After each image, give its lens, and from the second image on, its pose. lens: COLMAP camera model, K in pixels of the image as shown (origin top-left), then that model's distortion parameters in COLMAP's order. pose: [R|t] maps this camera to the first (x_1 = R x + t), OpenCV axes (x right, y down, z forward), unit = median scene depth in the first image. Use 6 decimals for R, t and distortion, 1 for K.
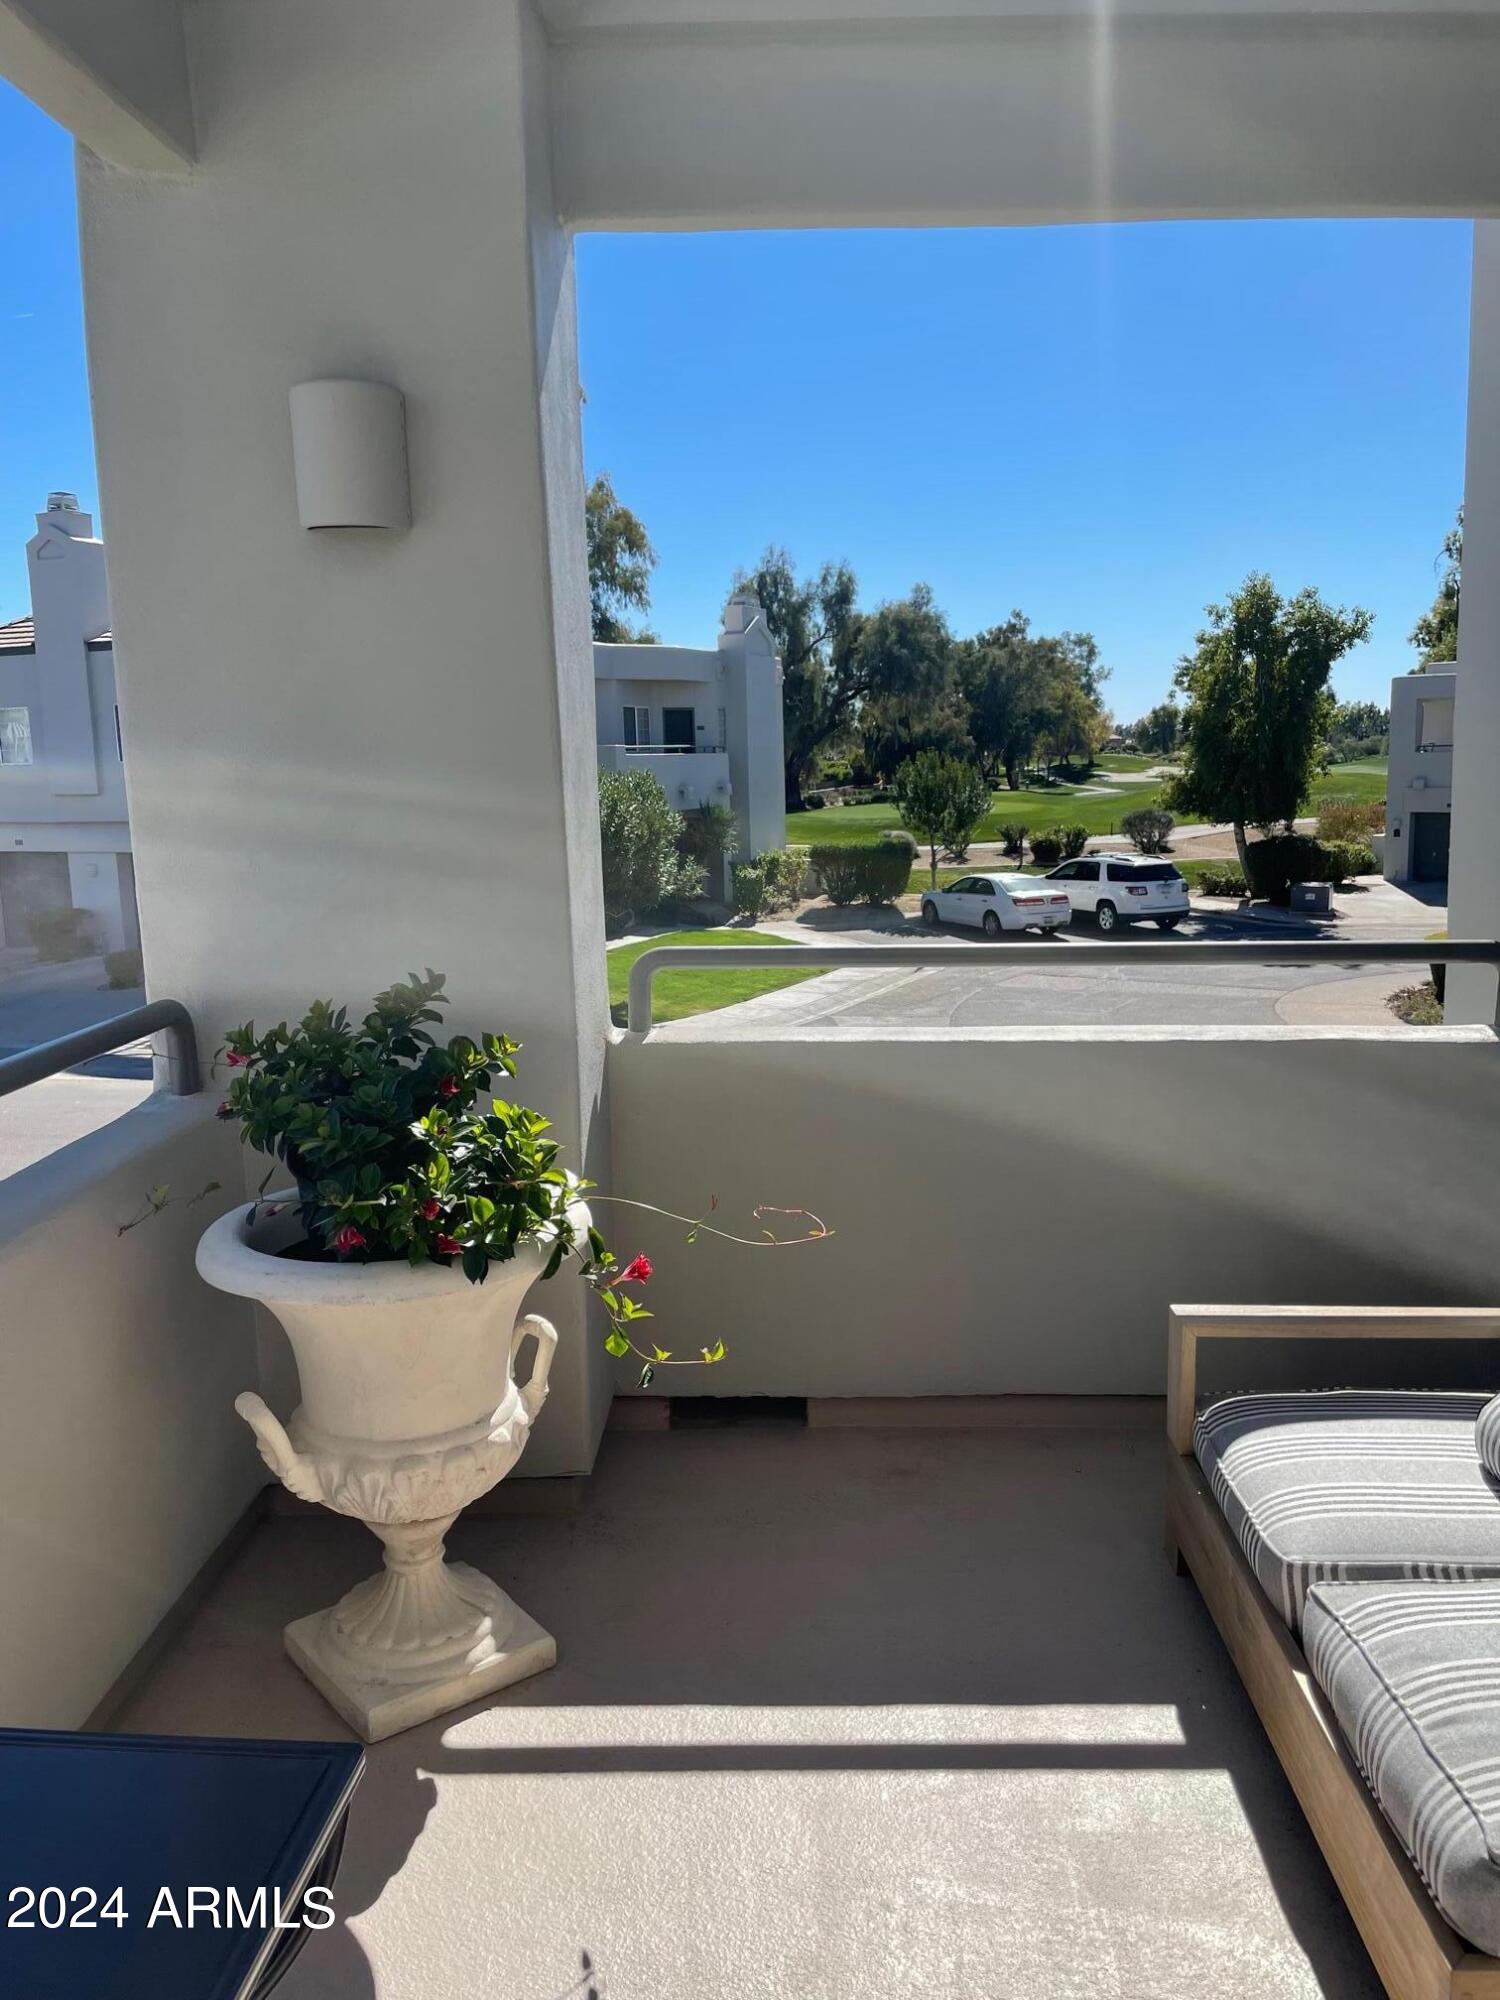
lens RADIAL K [[1504.9, 0, 748.9], [0, 1504.9, 973.3], [0, 0, 1]] dist [0.102870, -0.146096]
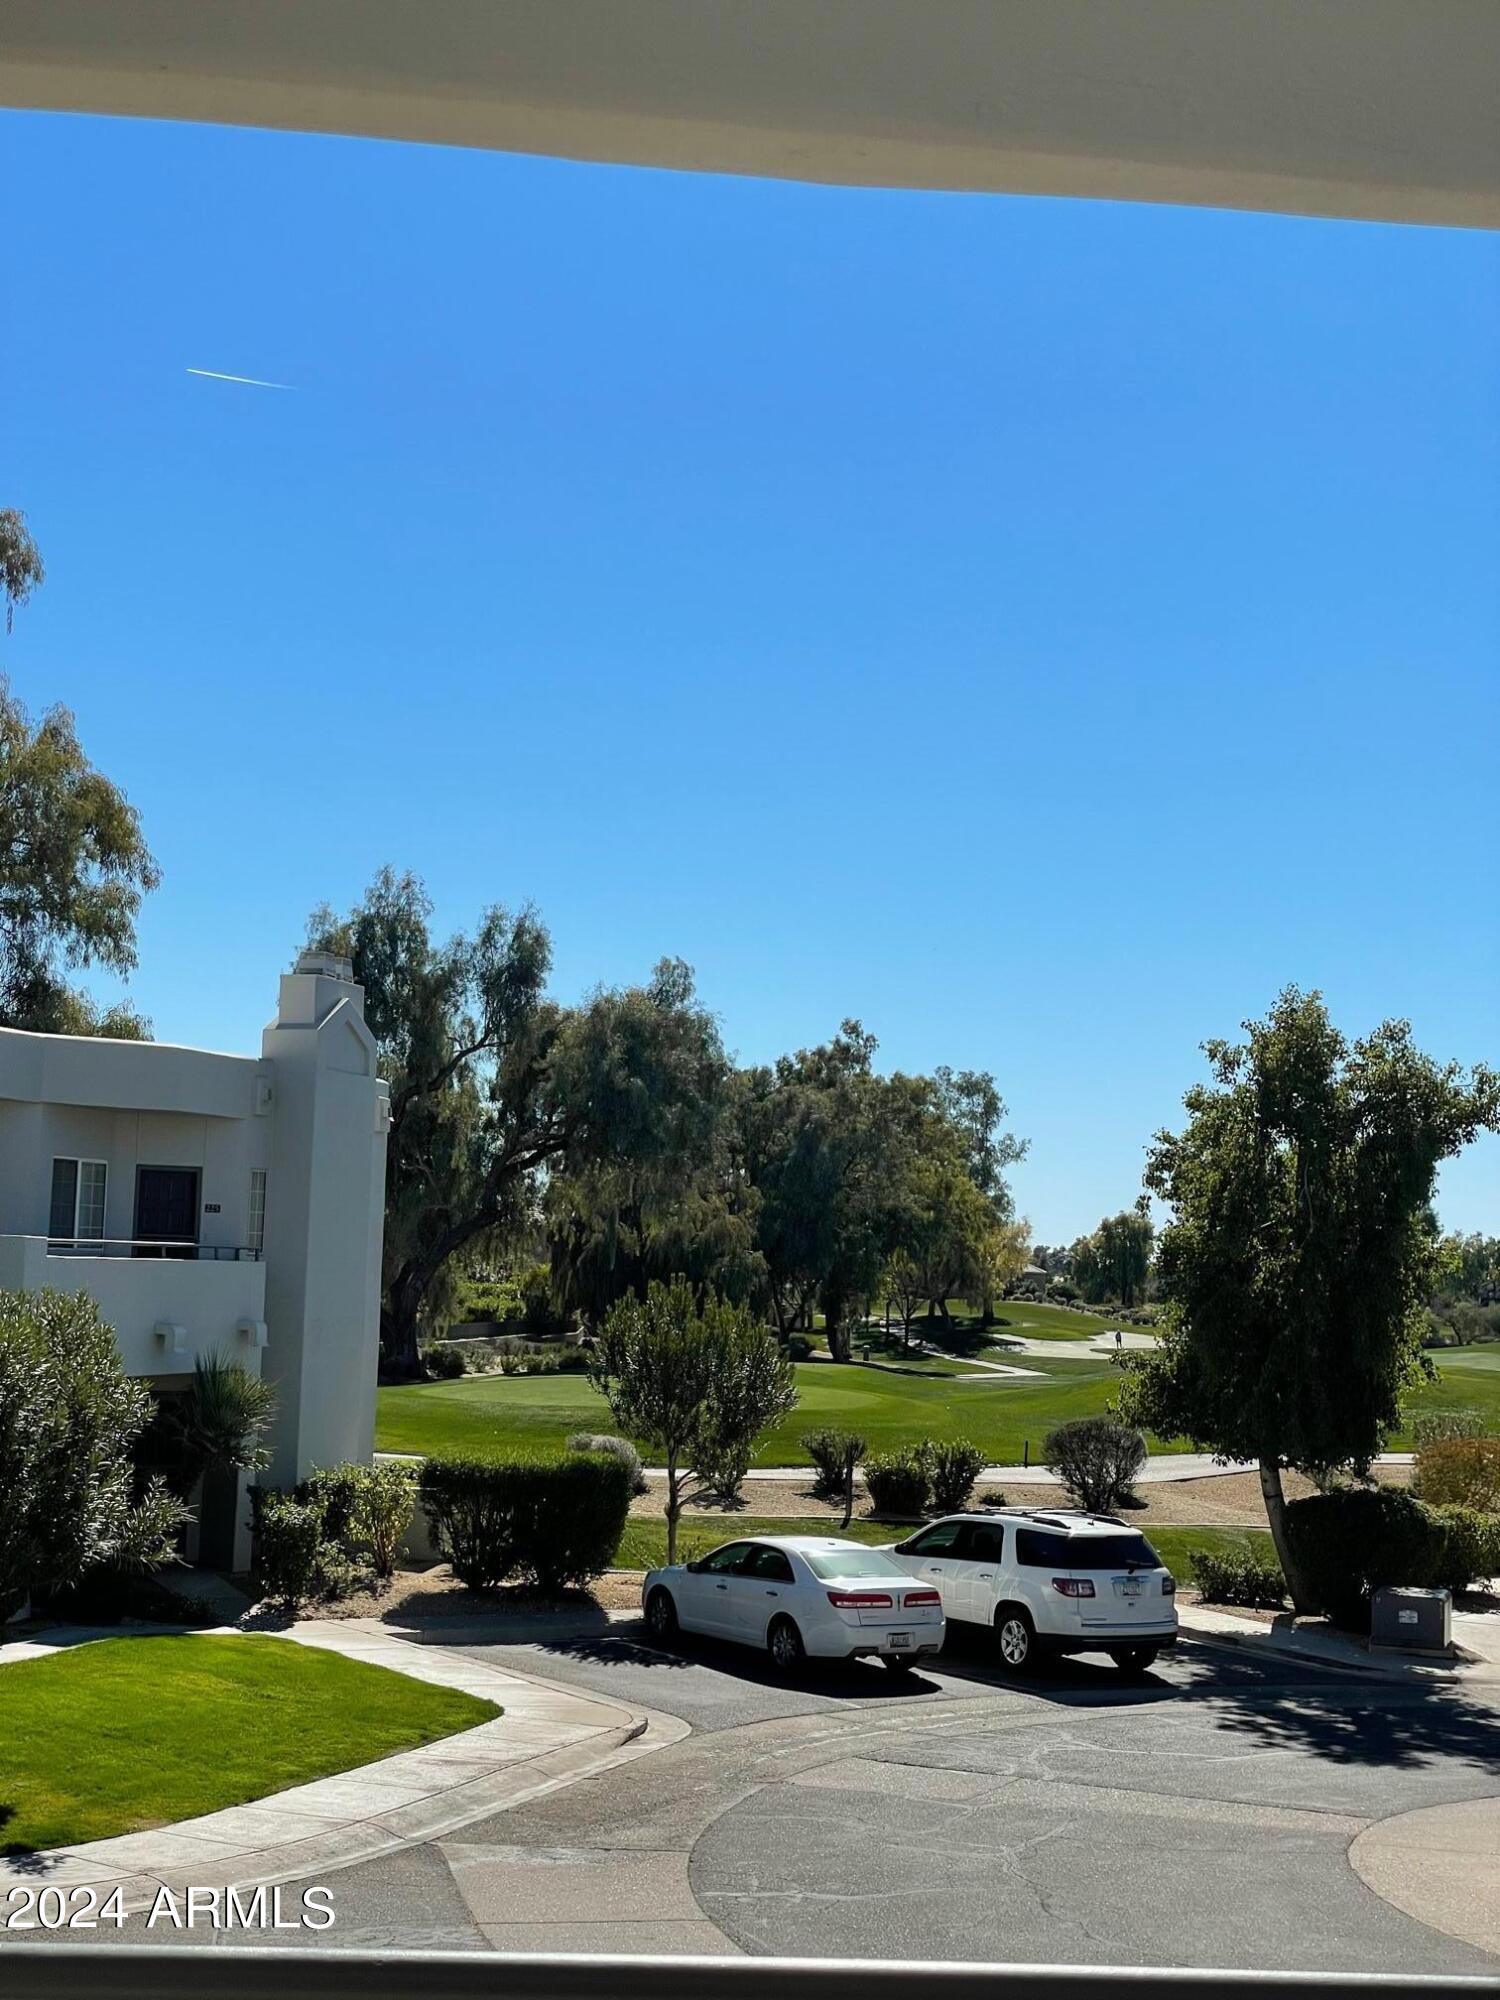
lens RADIAL K [[2045.9, 0, 747.9], [0, 2045.9, 959.8], [0, 0, 1]] dist [0.016329, 0.028197]
pose [[0.993427, 0.068393, 0.091790, 0.073851], [-0.044647, 0.969881, -0.239454, -0.088103], [-0.105402, 0.233782, 0.966559, 0.312839]]
